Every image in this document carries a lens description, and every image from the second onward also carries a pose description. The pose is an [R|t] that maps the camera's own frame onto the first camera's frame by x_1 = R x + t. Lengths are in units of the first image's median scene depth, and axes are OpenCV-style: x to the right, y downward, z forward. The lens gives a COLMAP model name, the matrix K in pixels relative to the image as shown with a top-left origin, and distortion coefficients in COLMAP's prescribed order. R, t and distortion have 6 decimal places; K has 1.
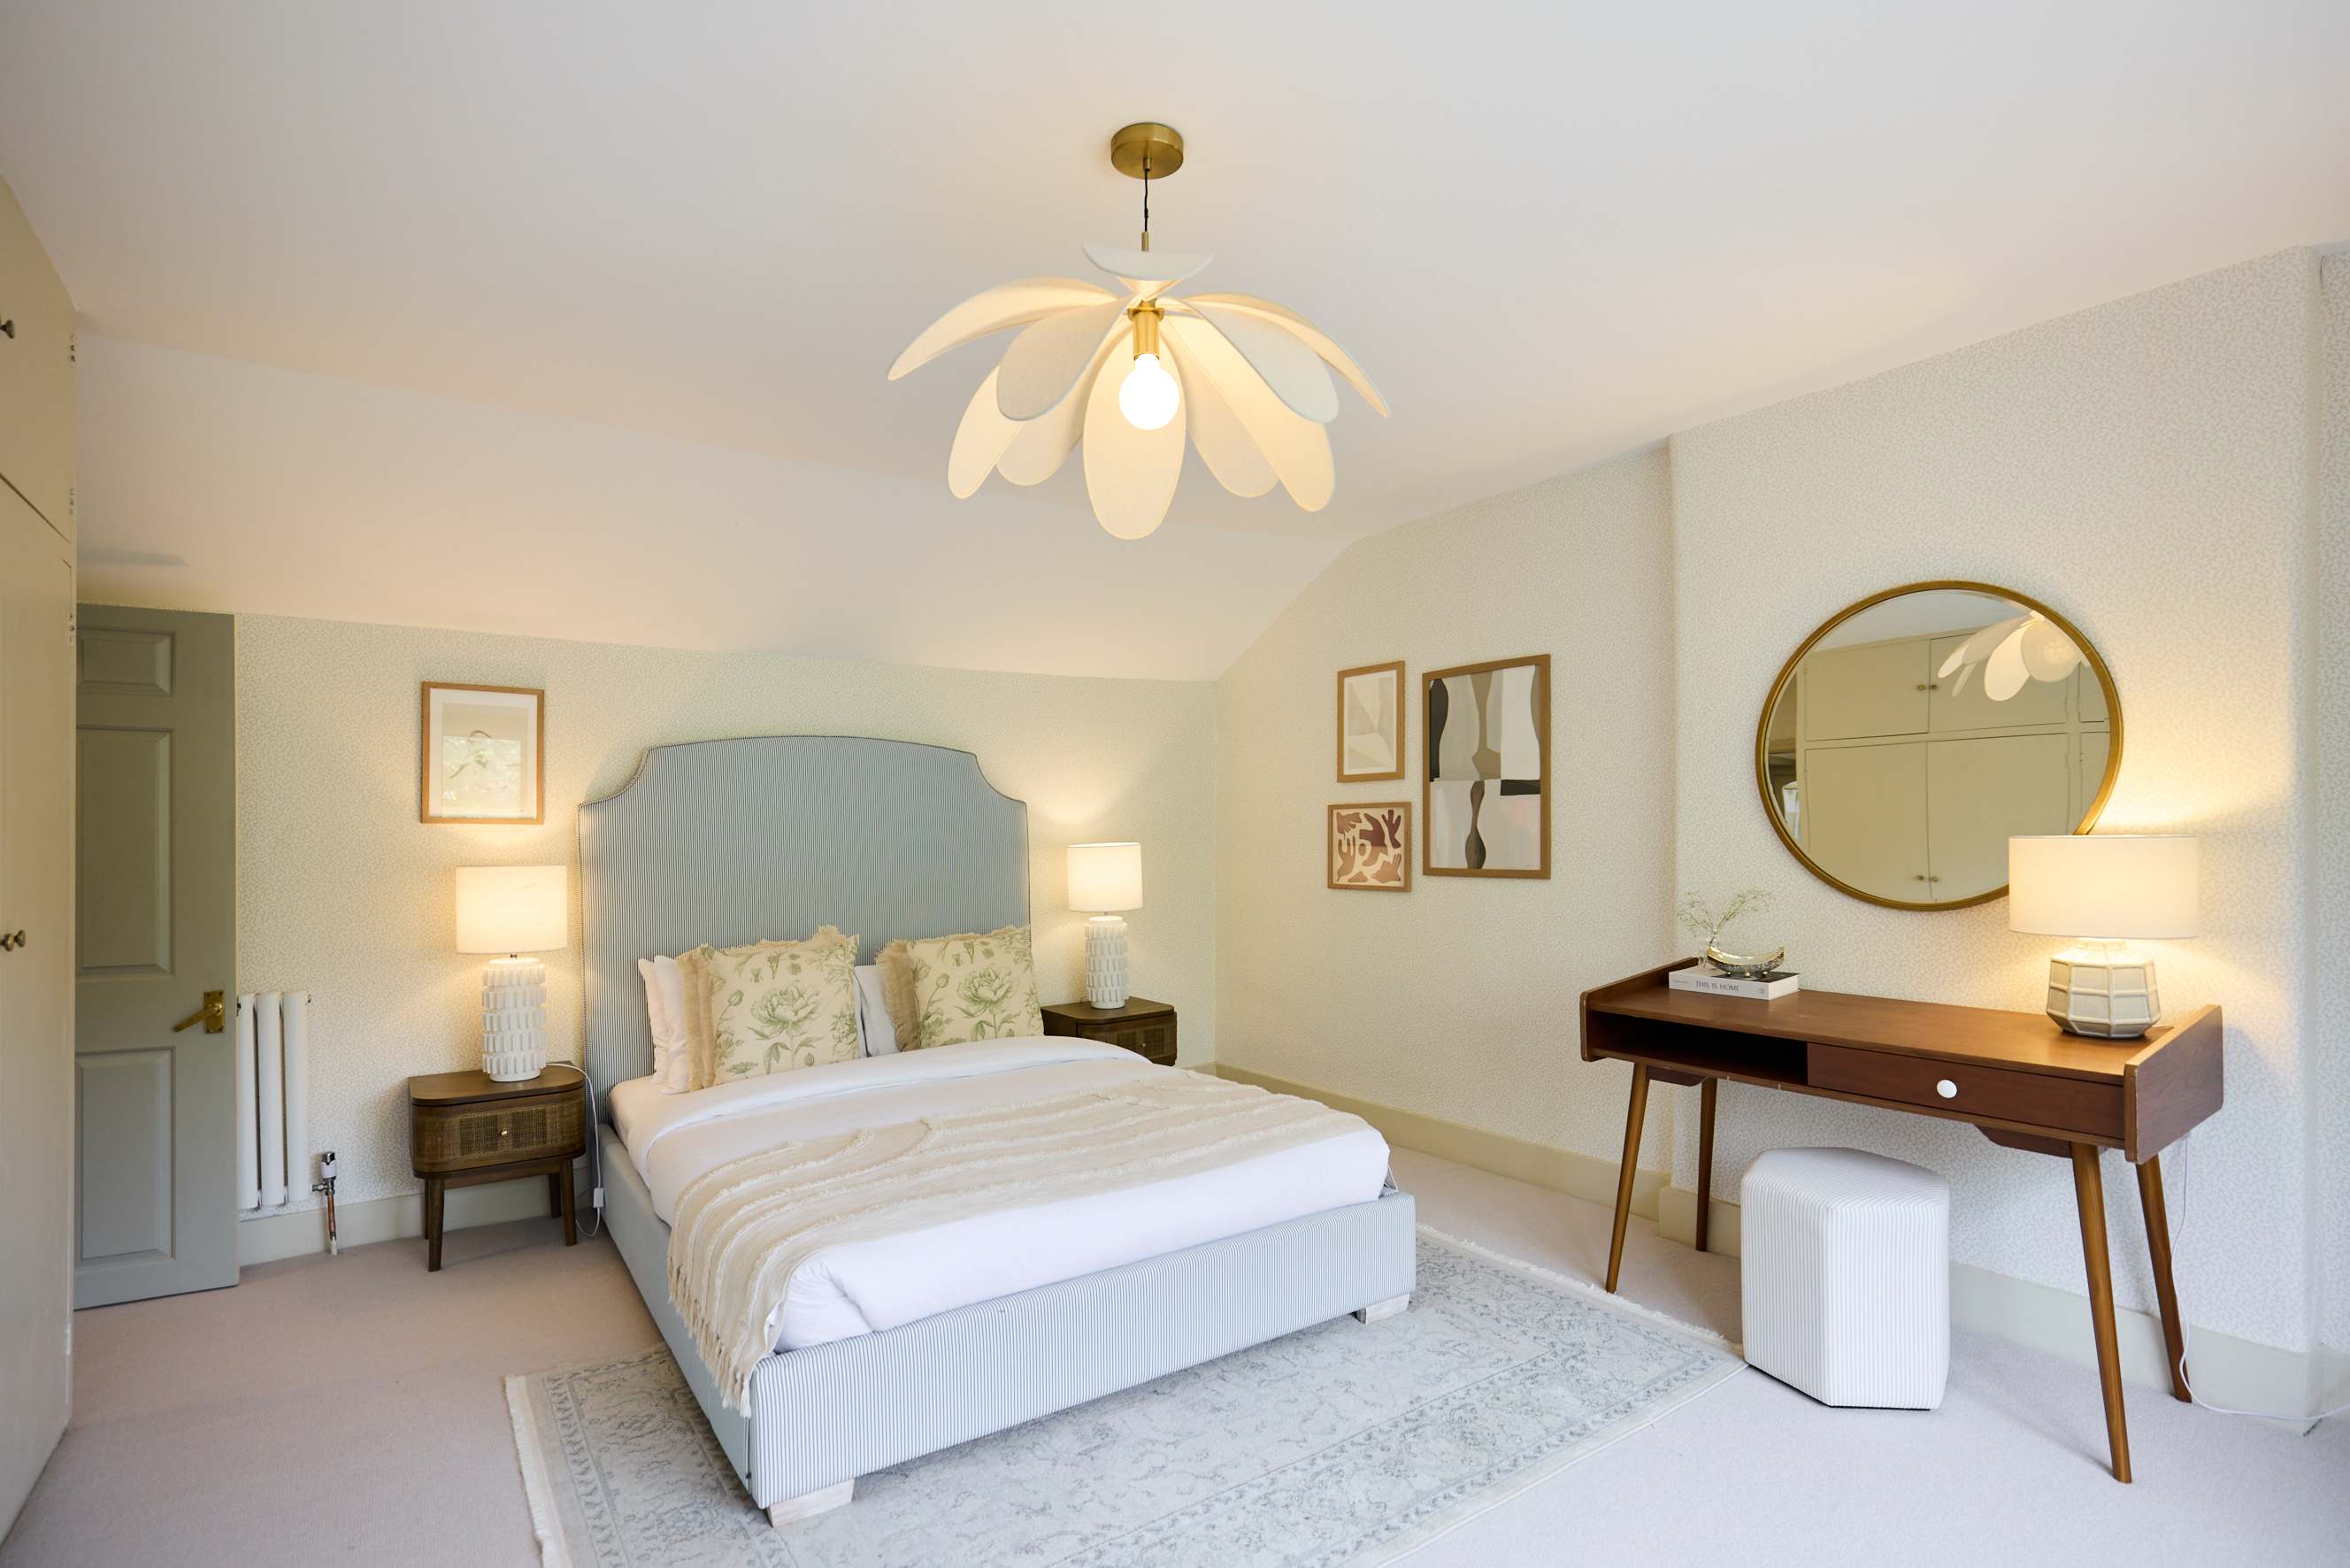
lens RADIAL K [[1149.7, 0, 1181.2], [0, 1149.7, 824.2], [0, 0, 1]] dist [-0.045297, 0.026161]
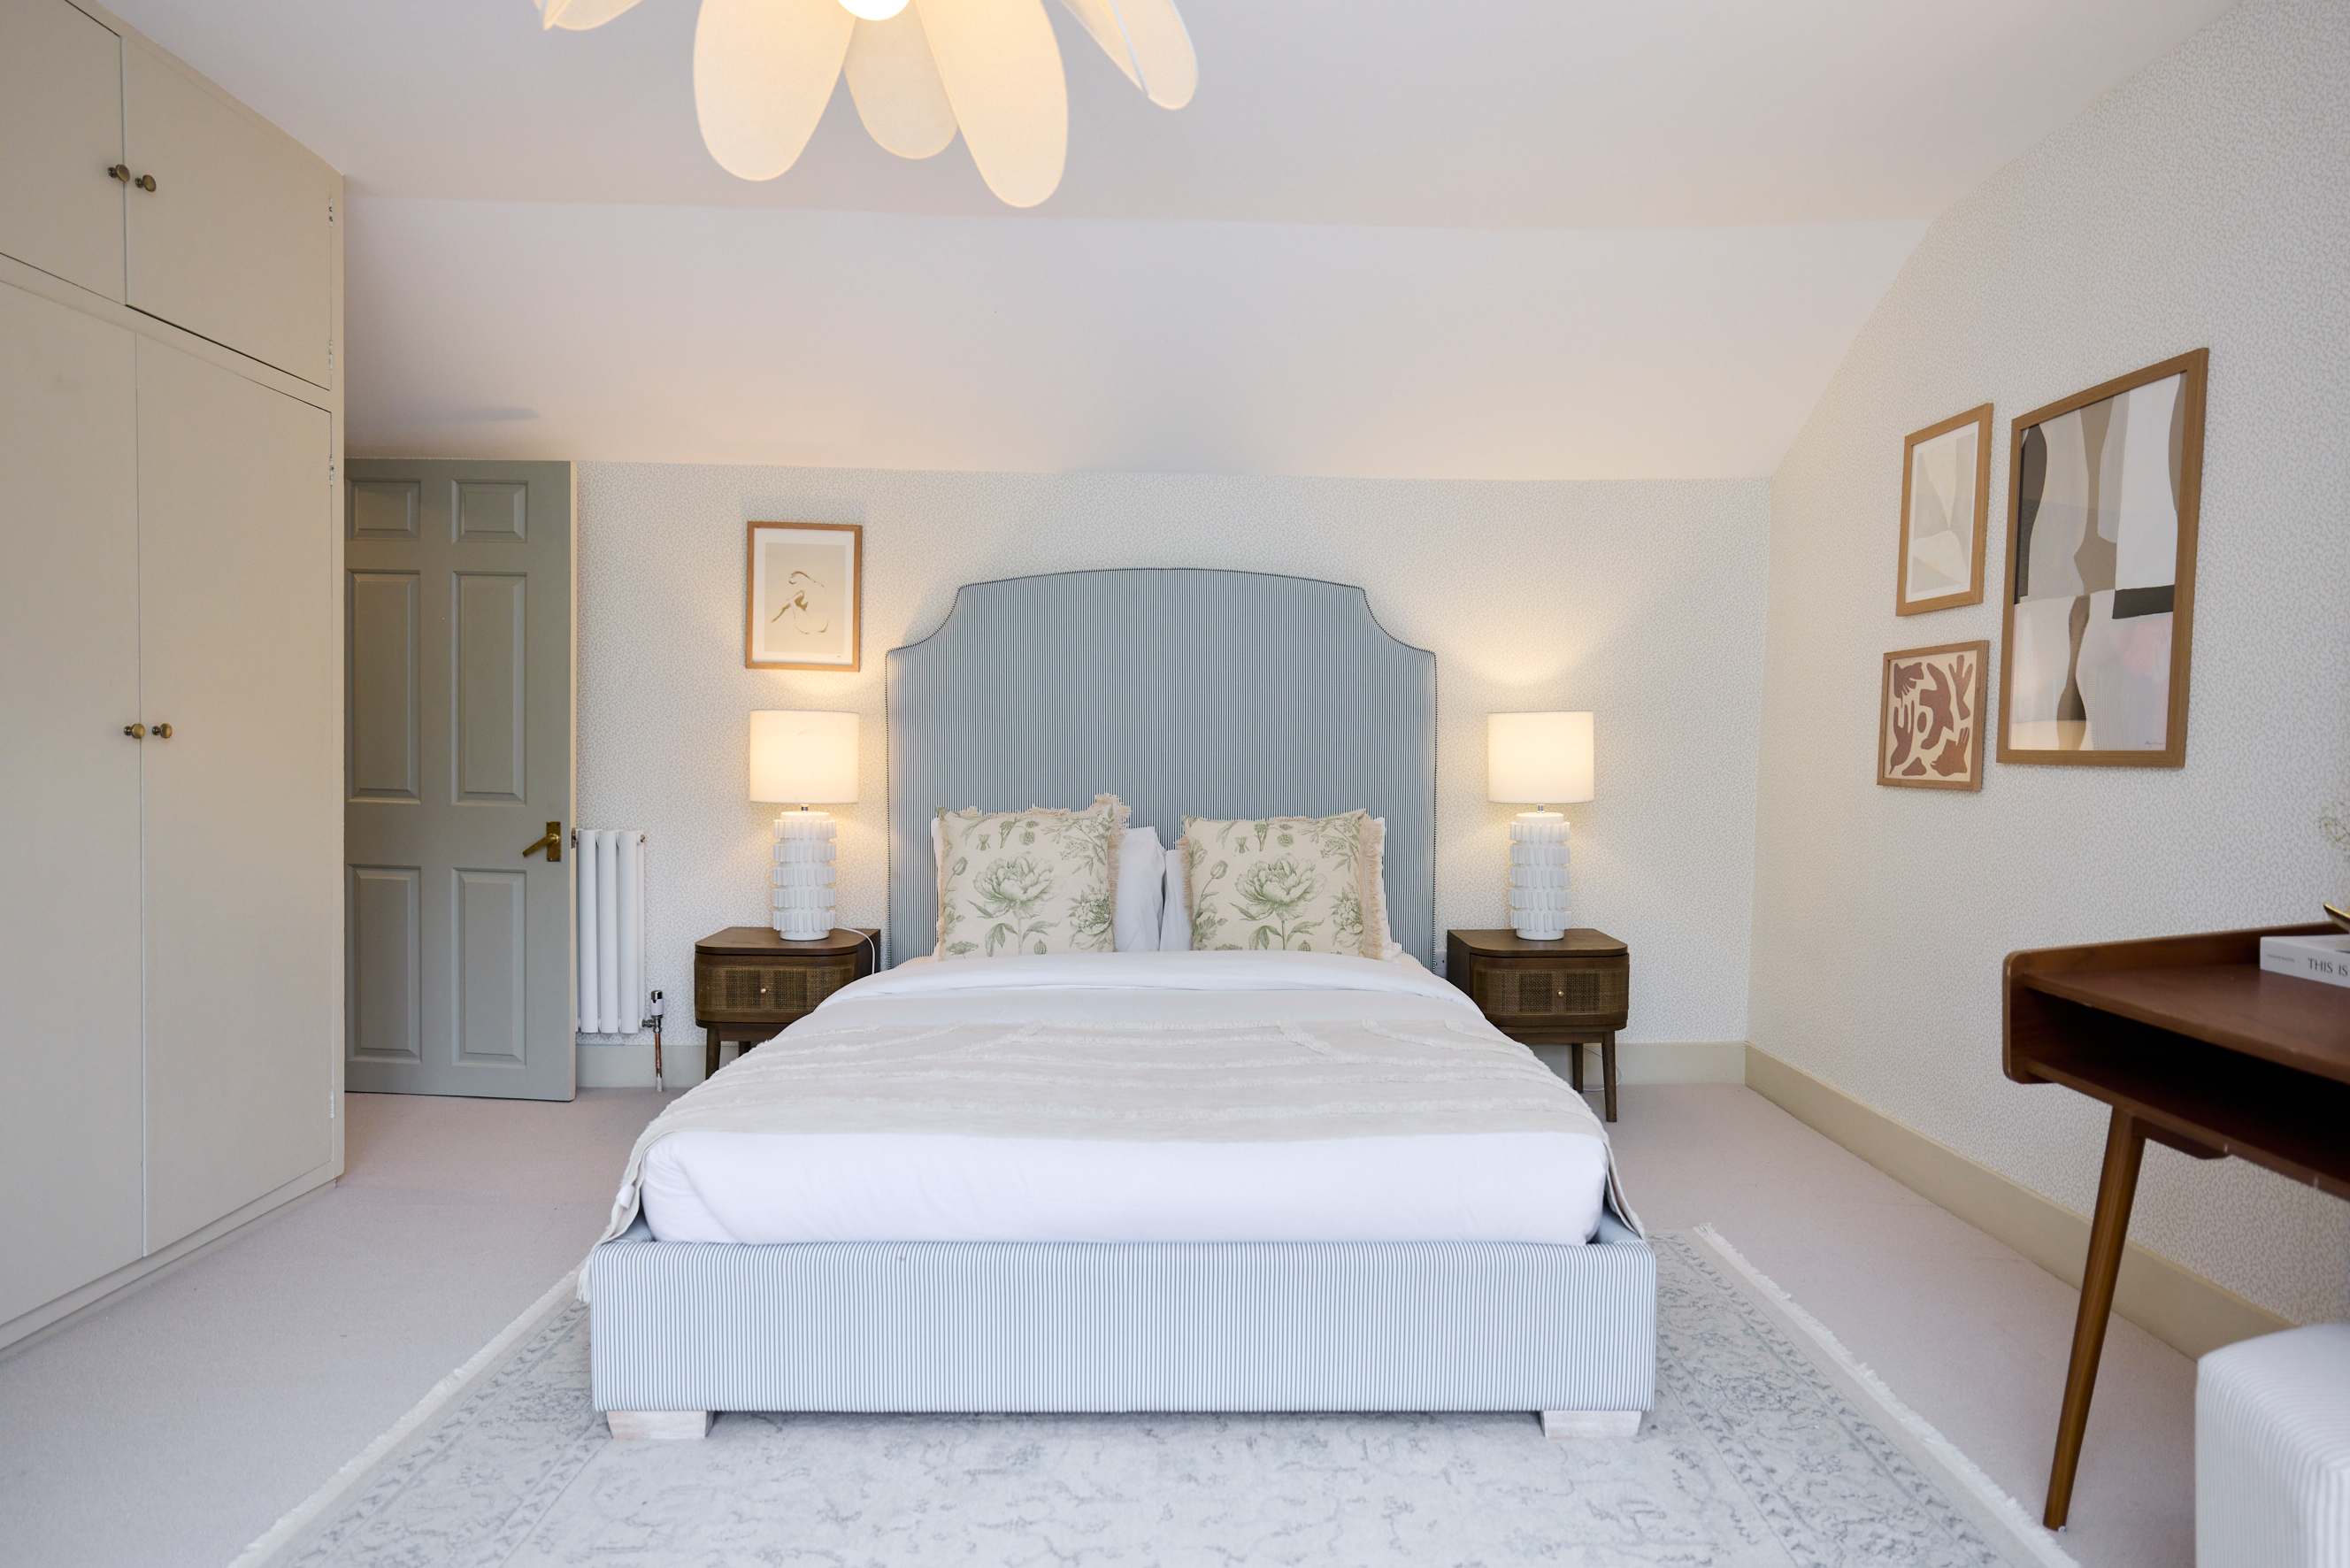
lens RADIAL K [[1411.3, 0, 1175.0], [0, 1411.3, 784.0], [0, 0, 1]] dist [-0.028941, 0.039148]
pose [[0.838197, 0.040859, -0.543835, 0.284153], [-0.018575, 0.998750, 0.046407, 0.033776], [0.545051, -0.028796, 0.837908, 0.178222]]
